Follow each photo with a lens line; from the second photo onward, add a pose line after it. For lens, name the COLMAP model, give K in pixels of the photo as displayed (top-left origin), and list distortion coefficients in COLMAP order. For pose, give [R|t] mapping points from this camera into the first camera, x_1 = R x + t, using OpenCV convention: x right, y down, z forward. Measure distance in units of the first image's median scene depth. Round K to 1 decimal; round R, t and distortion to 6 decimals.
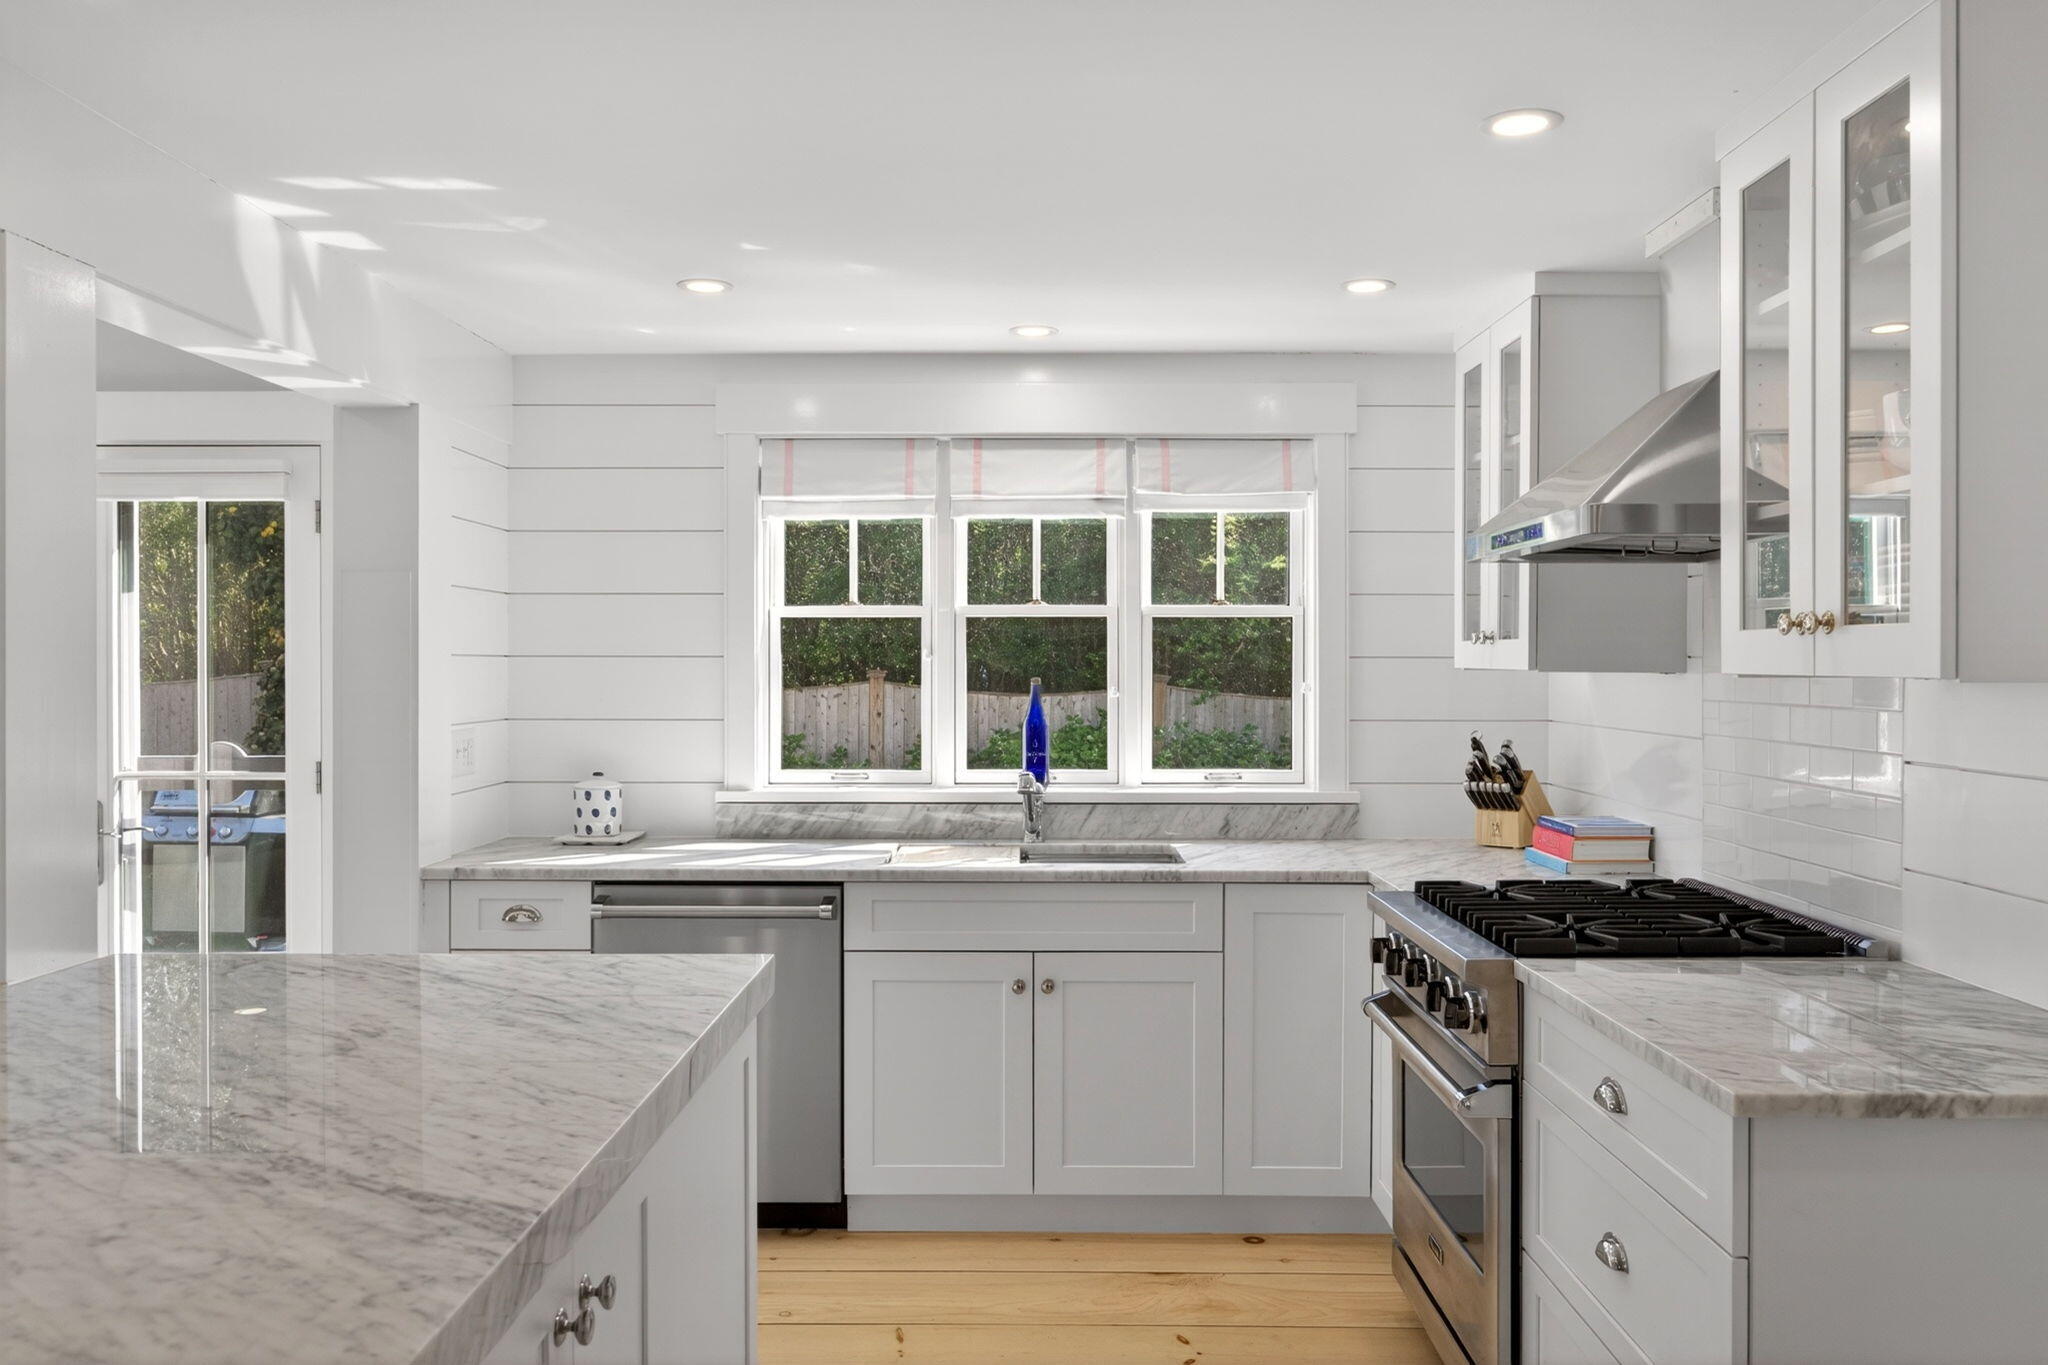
lens RADIAL K [[1534.2, 0, 1024.0], [0, 1534.2, 682.5], [0, 0, 1]] dist [-0.001783, -0.000832]
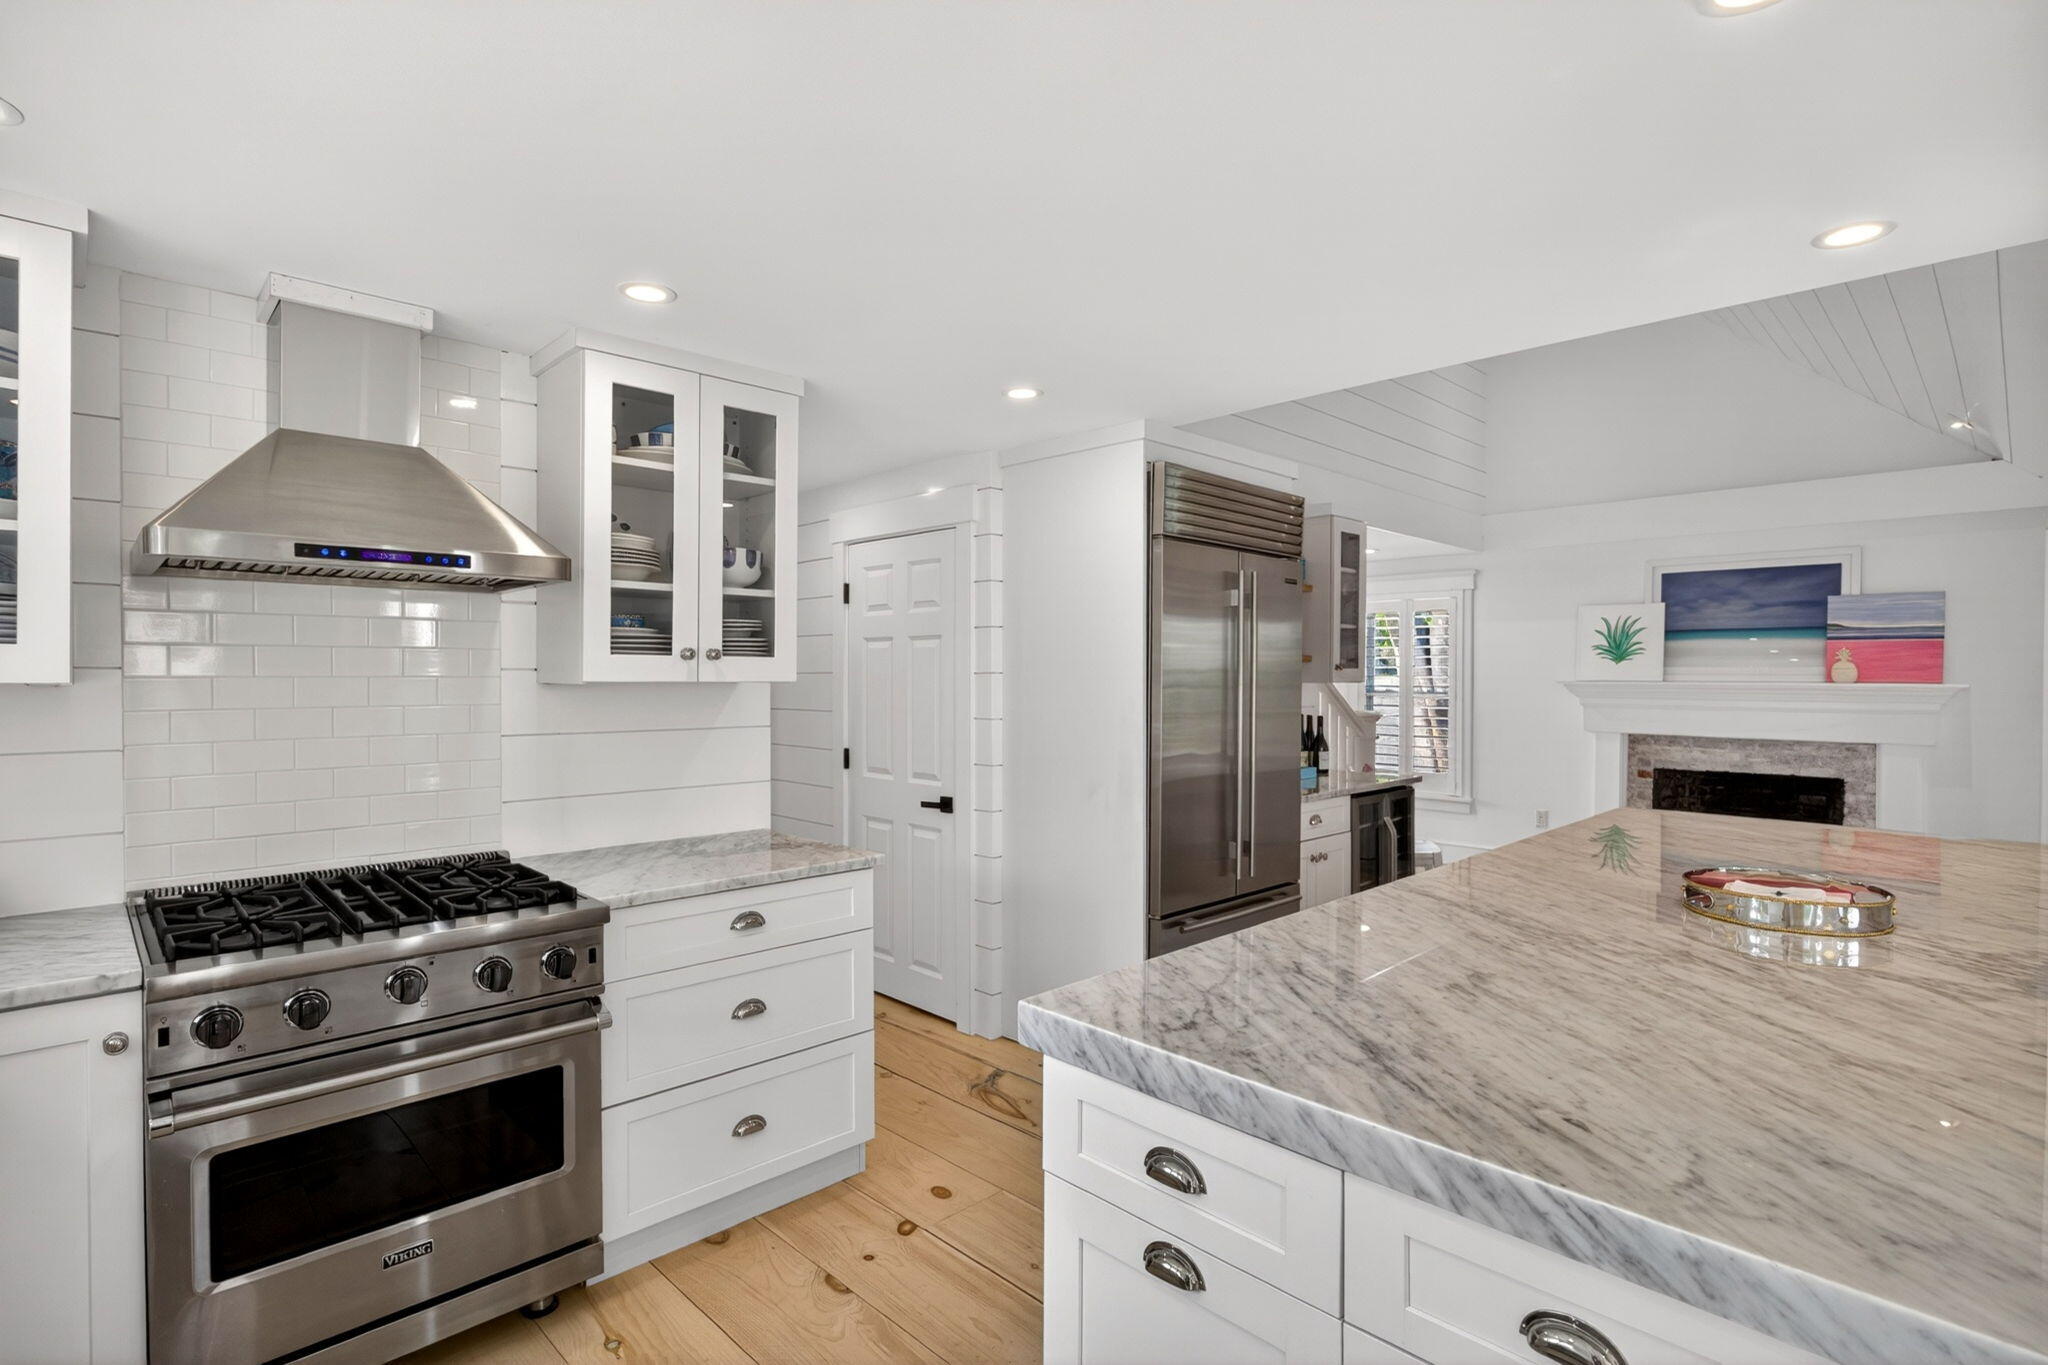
lens RADIAL K [[1007.5, 0, 1024.0], [0, 1007.5, 682.5], [0, 0, 1]] dist [-0.015925, 0.010911]
pose [[-0.707330, -0.009490, 0.706820, -0.328239], [0.006302, 0.999785, 0.019730, -0.012089], [-0.706855, 0.018410, -0.707119, 0.796373]]
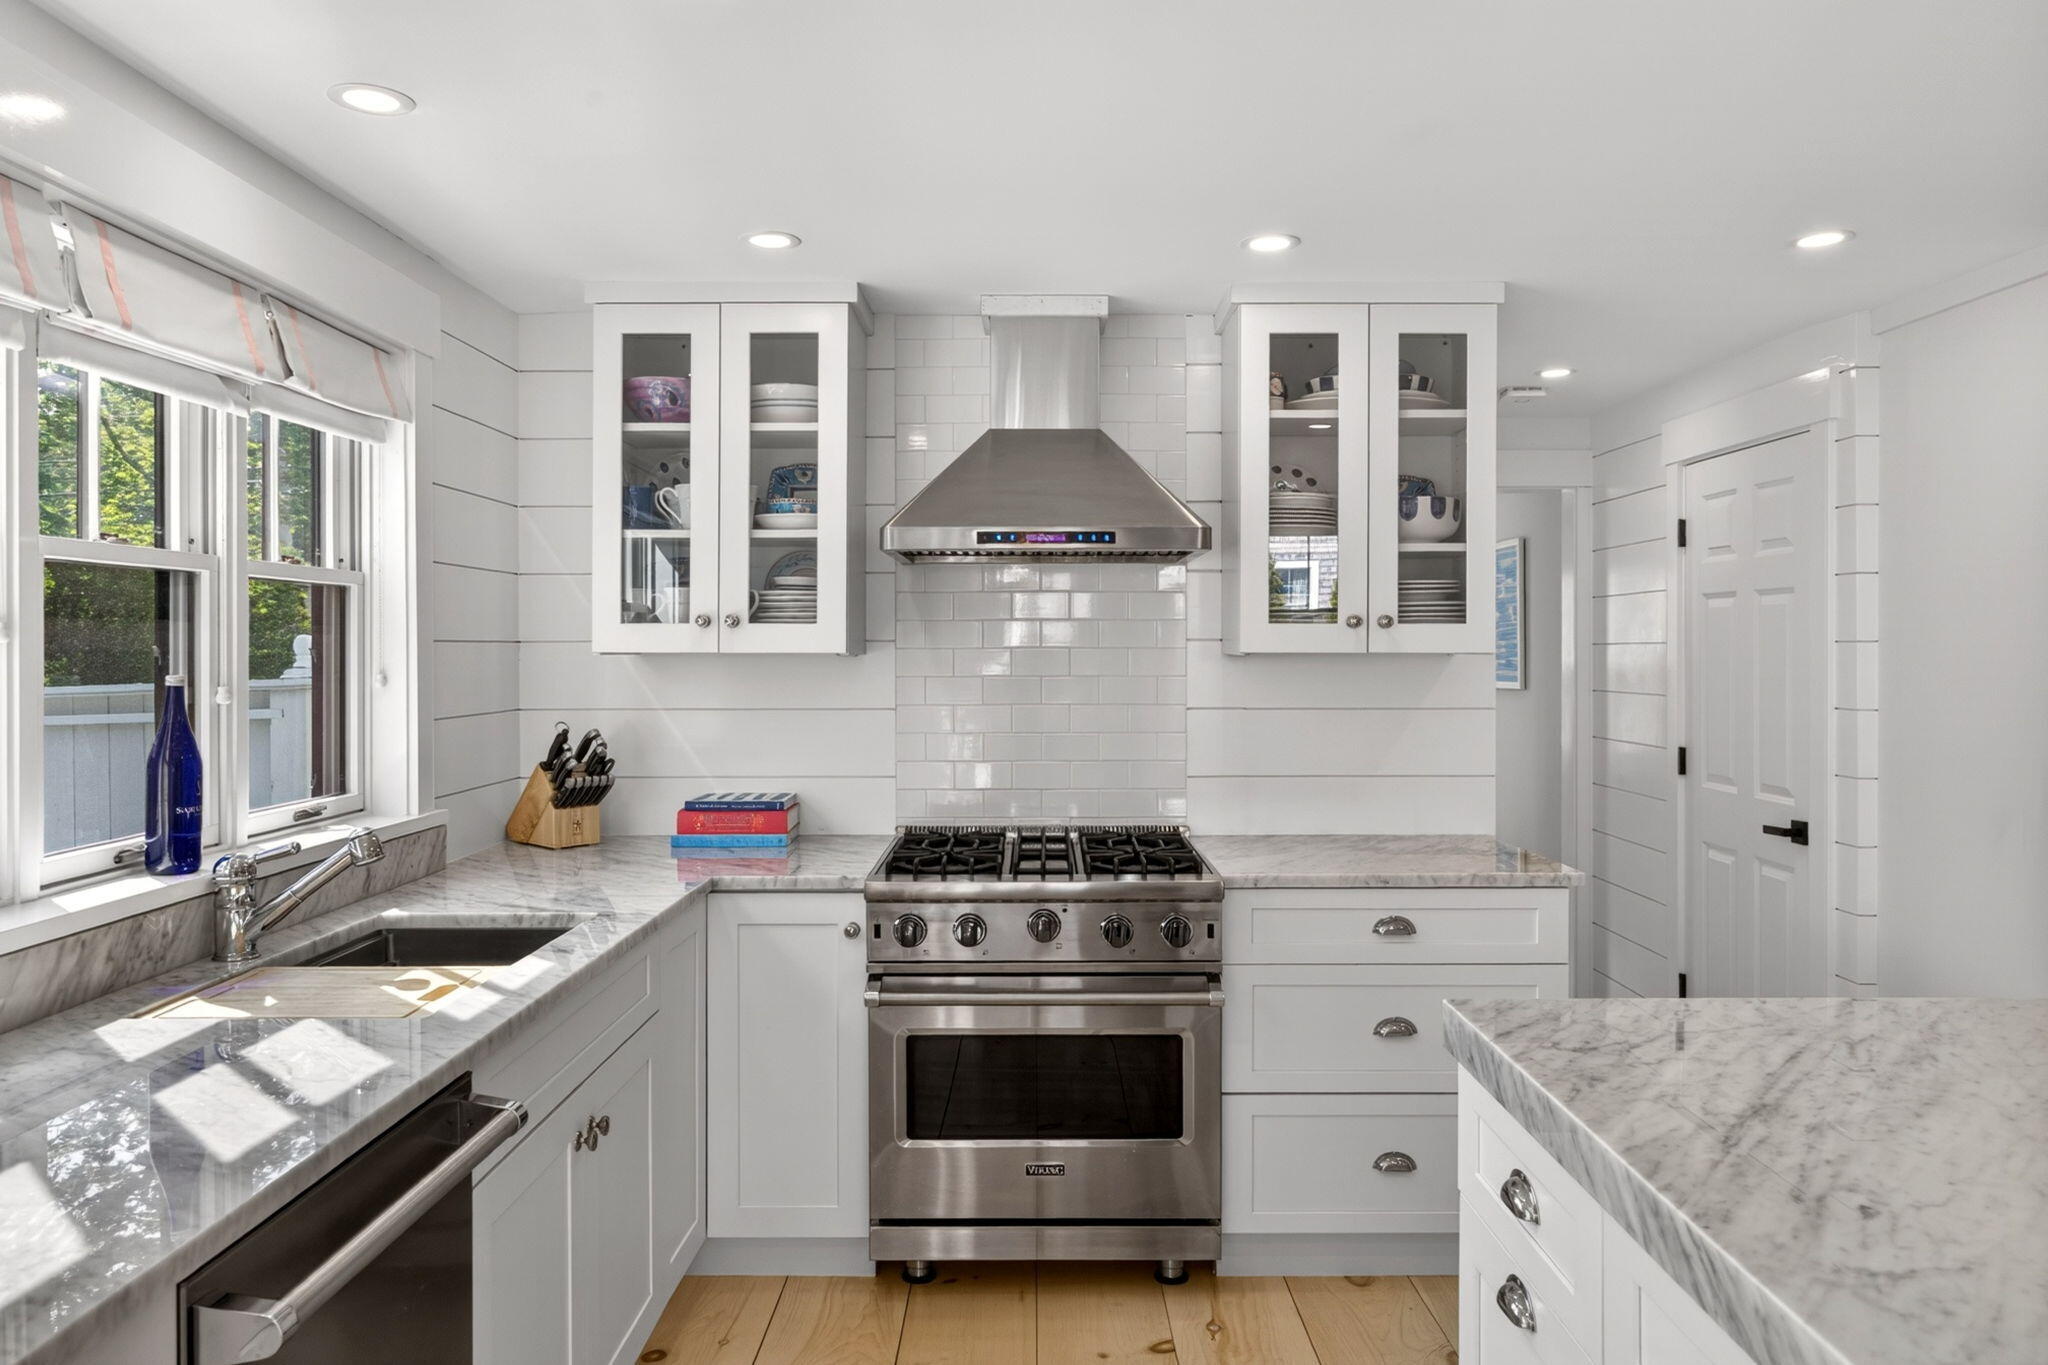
lens RADIAL K [[1424.0, 0, 1029.1], [0, 1424.0, 648.8], [0, 0, 1]] dist [-0.022639, 0.048792]
pose [[-0.011413, -0.002760, 0.999931, -0.519059], [0.015850, 0.999870, 0.002941, -0.008900], [-0.999809, 0.015883, -0.011368, 0.691367]]
